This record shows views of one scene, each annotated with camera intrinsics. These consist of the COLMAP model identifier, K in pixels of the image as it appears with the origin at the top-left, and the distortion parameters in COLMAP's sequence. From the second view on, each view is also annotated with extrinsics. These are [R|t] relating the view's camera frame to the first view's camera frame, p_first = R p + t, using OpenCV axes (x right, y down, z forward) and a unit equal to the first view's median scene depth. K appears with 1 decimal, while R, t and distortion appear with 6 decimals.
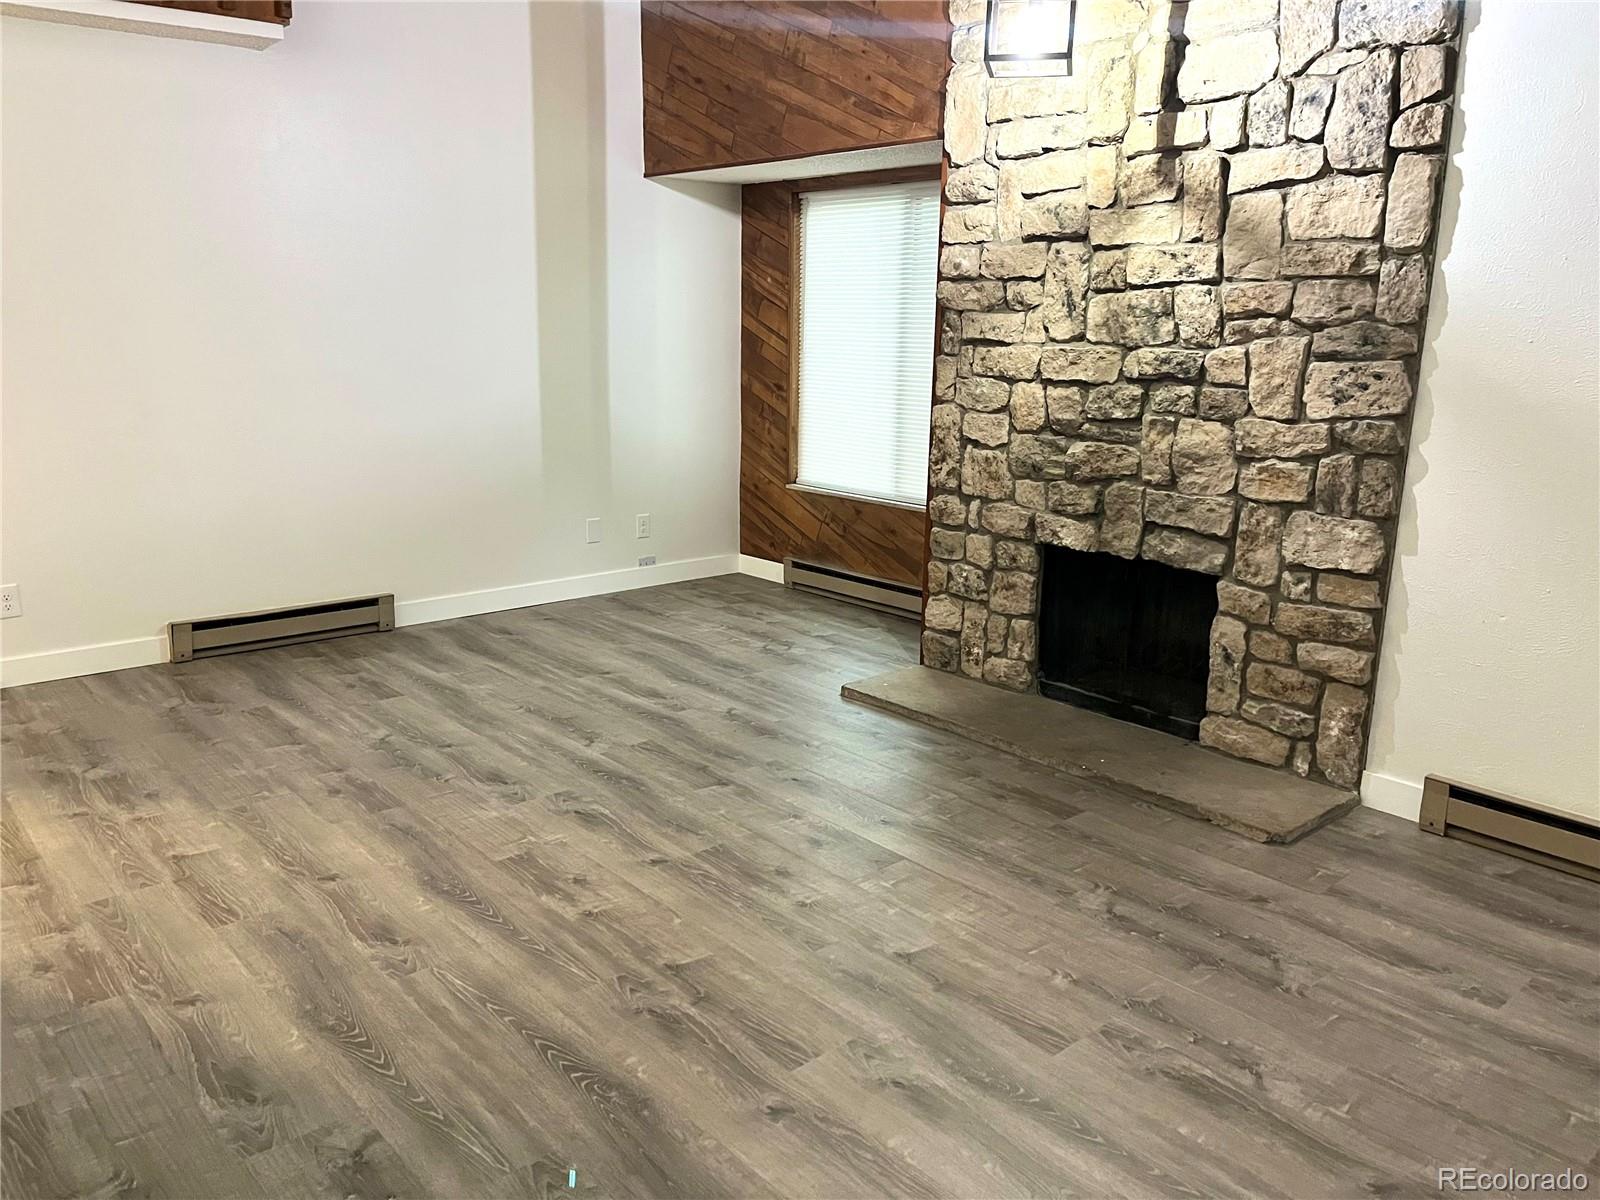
lens RADIAL K [[1206.5, 0, 802.7], [0, 1206.5, 594.2], [0, 0, 1]] dist [0.044313, -0.027261]
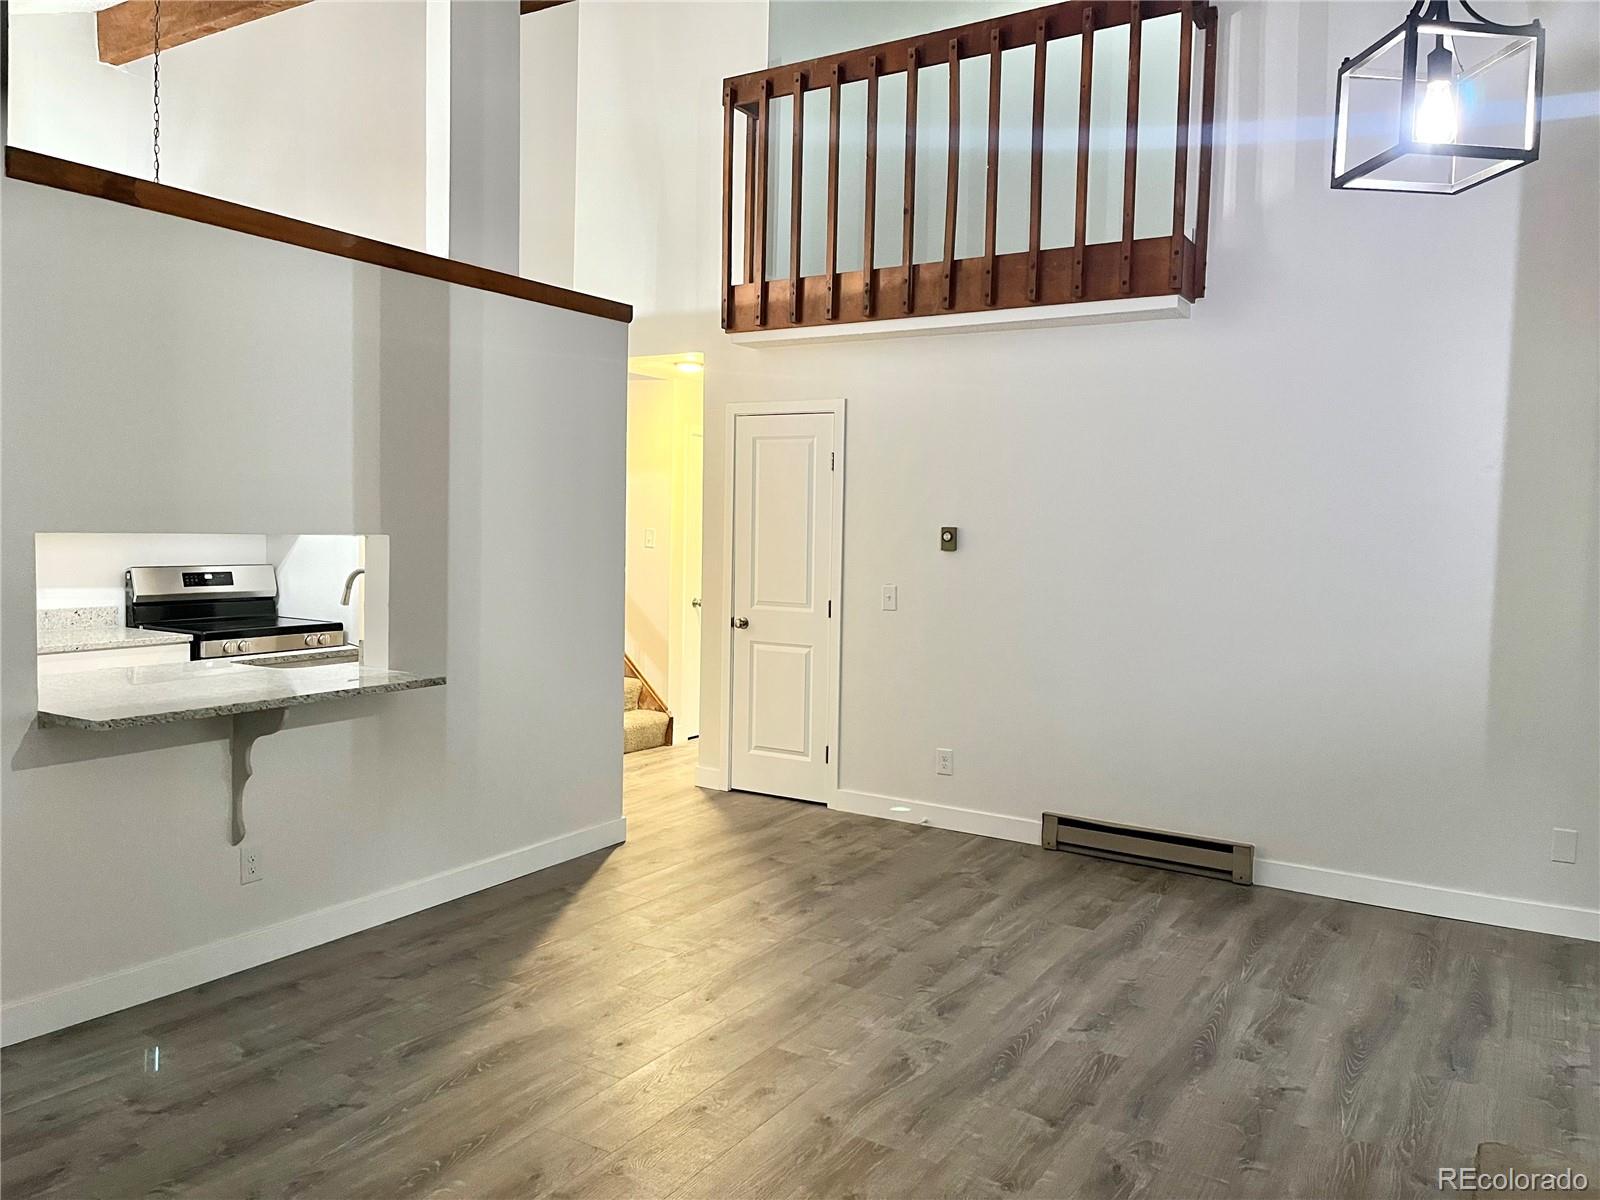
lens RADIAL K [[1206.5, 0, 795.2], [0, 1206.5, 605.3], [0, 0, 1]] dist [0.044313, -0.027261]
pose [[0.285035, 0.057347, -0.956800, 0.573222], [-0.234117, 0.972141, -0.011478, -0.113613], [0.929486, 0.227275, 0.290520, 0.478588]]
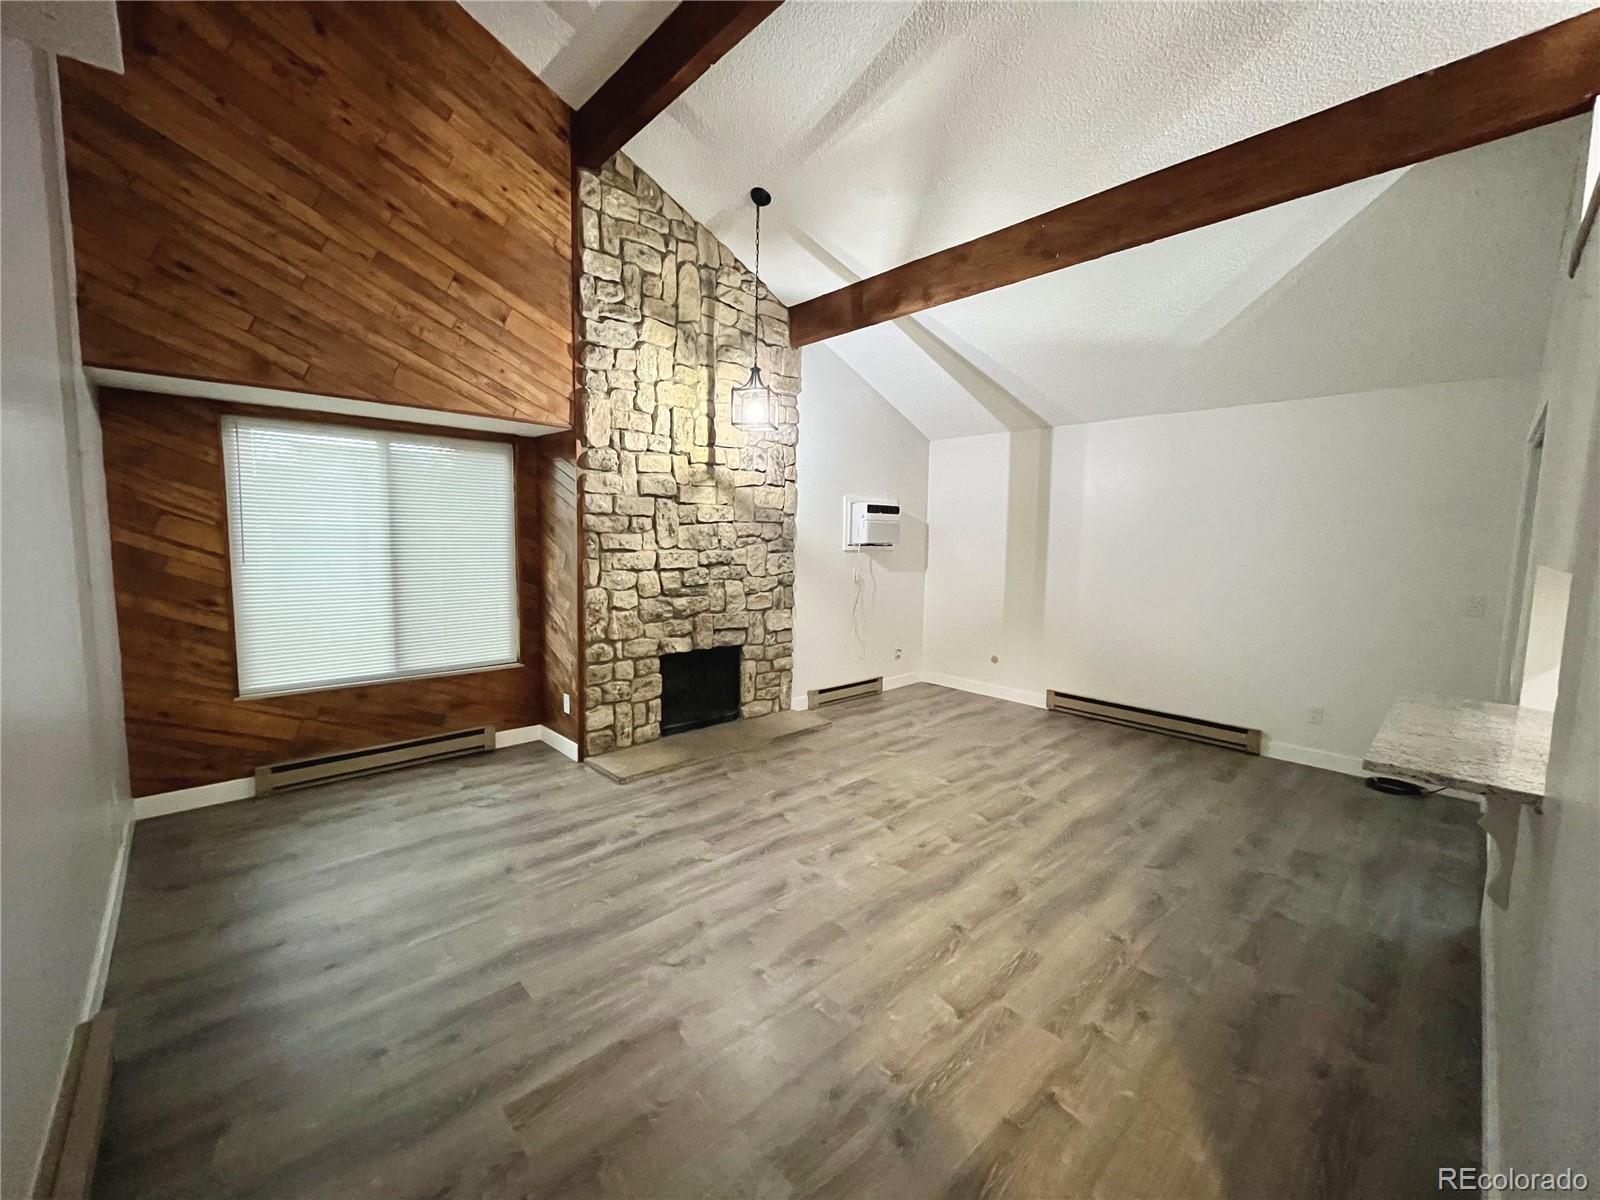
lens RADIAL K [[643.1, 0, 798.1], [0, 643.1, 591.2], [0, 0, 1]] dist [-0.005392, -0.000644]
pose [[-0.029850, -0.101337, 0.994404, -0.829952], [0.206567, 0.972746, 0.105330, -0.210443], [-0.977977, 0.208555, -0.008104, 0.829815]]
